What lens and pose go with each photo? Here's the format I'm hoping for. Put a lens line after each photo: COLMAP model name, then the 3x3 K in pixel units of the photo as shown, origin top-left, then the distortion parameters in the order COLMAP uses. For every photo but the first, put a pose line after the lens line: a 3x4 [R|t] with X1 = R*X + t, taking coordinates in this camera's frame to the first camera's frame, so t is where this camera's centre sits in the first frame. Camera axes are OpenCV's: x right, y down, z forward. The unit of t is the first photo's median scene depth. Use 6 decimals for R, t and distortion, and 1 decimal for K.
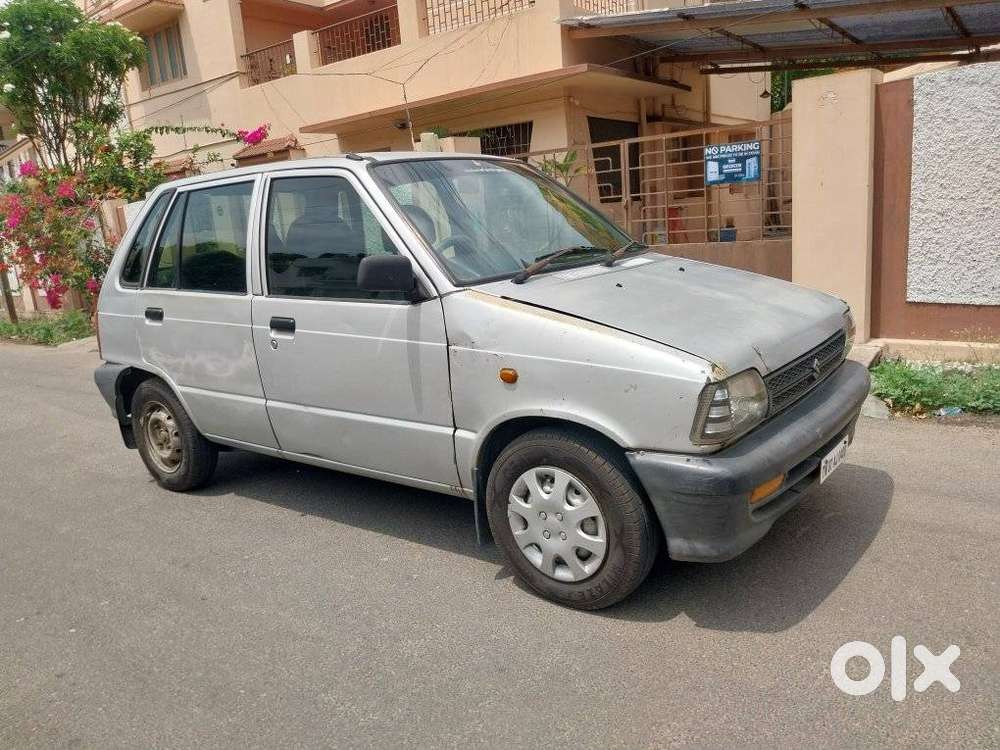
lens RADIAL K [[766.1, 0, 505.0], [0, 766.1, 379.1], [0, 0, 1]] dist [-0.000344, -0.008087]
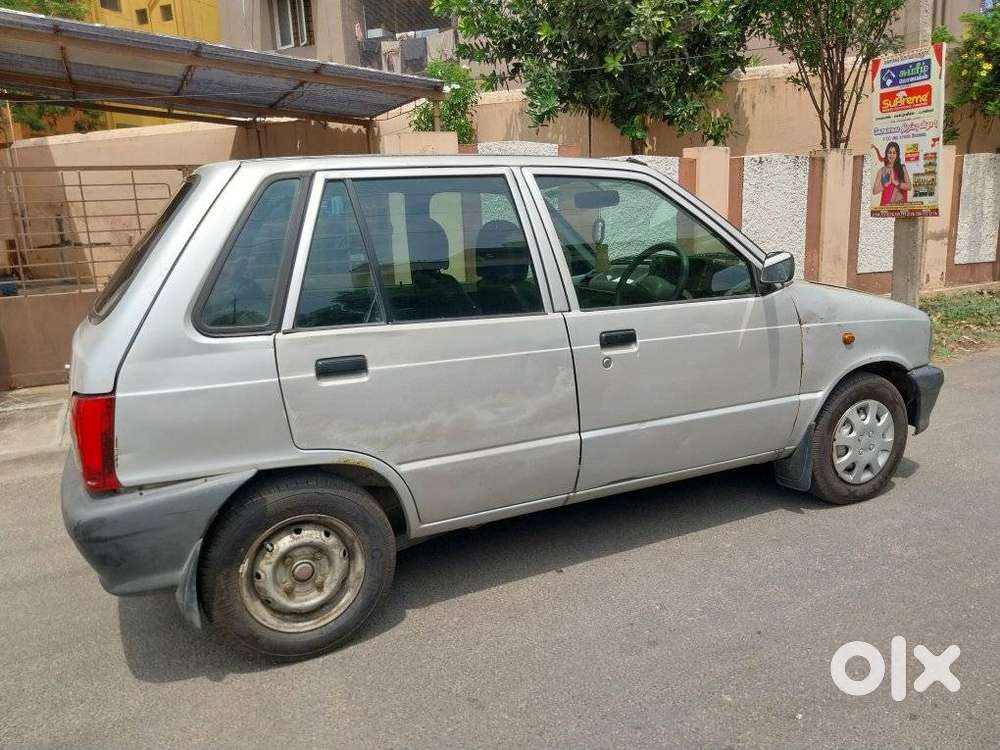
lens RADIAL K [[766.1, 0, 518.2], [0, 766.1, 364.9], [0, 0, 1]] dist [-0.000344, -0.008087]
pose [[0.451535, -0.120471, 0.884083, -0.339312], [0.198745, 0.979530, 0.031971, -0.027490], [-0.869837, 0.161271, 0.466235, 0.206859]]
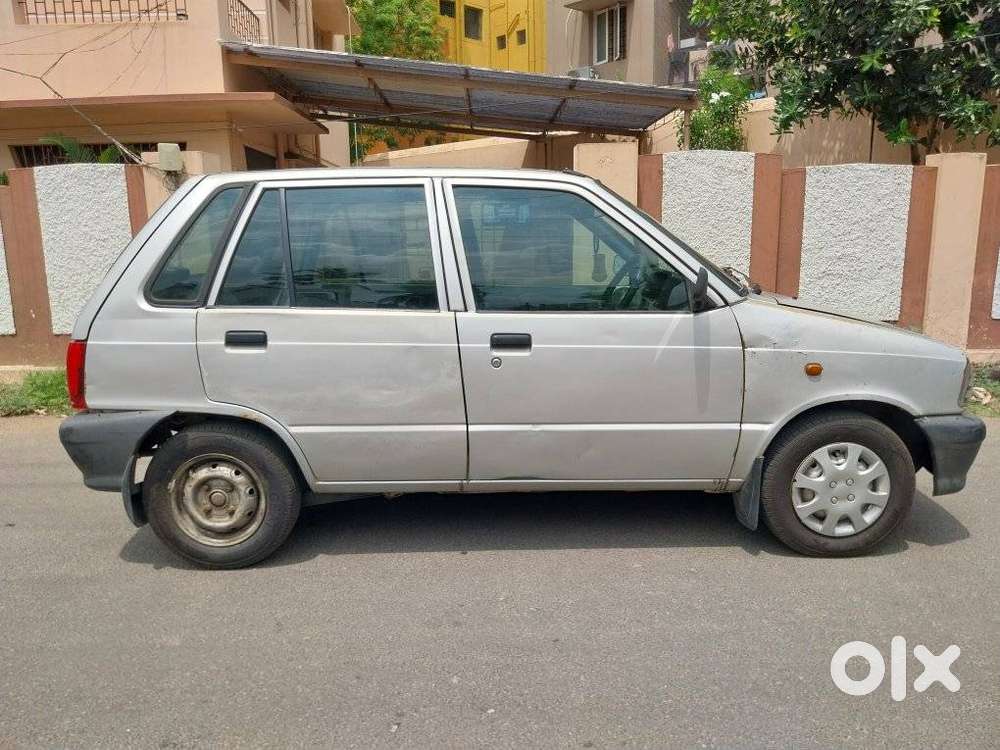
lens RADIAL K [[766.1, 0, 505.9], [0, 766.1, 375.8], [0, 0, 1]] dist [-0.000344, -0.008087]
pose [[0.795031, -0.050546, 0.604460, -0.258268], [0.086746, 0.995753, -0.030829, 0.000039], [-0.600334, 0.076944, 0.796039, 0.078567]]
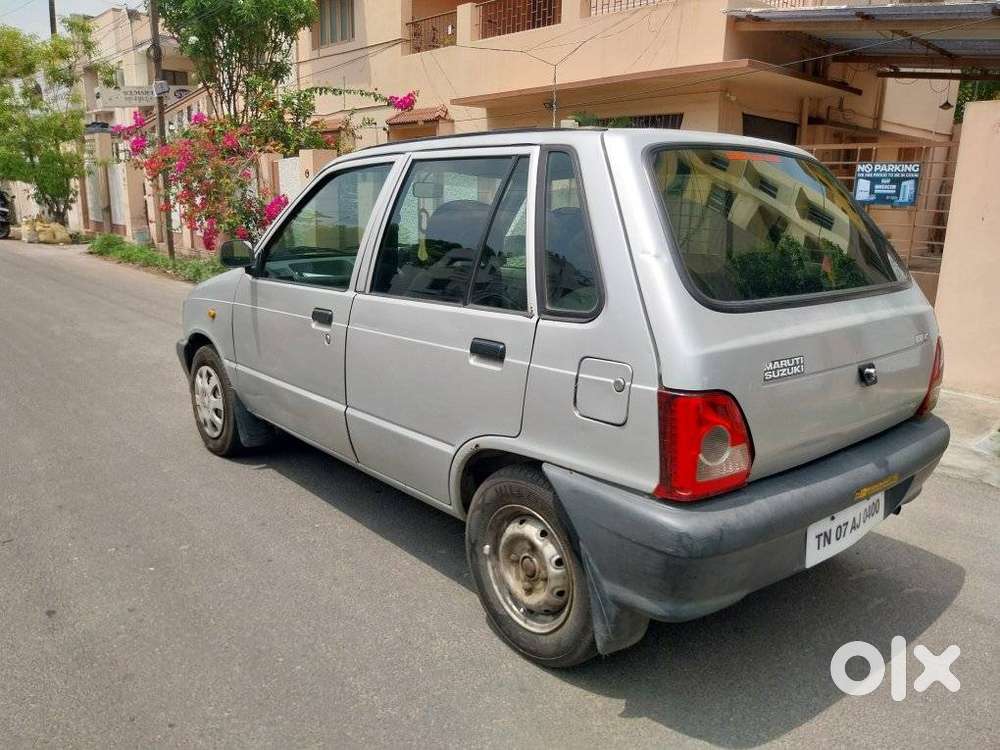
lens RADIAL K [[766.1, 0, 498.8], [0, 766.1, 382.1], [0, 0, 1]] dist [-0.000344, -0.008087]
pose [[0.976614, 0.142335, -0.161139, 0.014508], [-0.137156, 0.989621, 0.042881, -0.012677], [0.165570, -0.019777, 0.986000, 0.002209]]
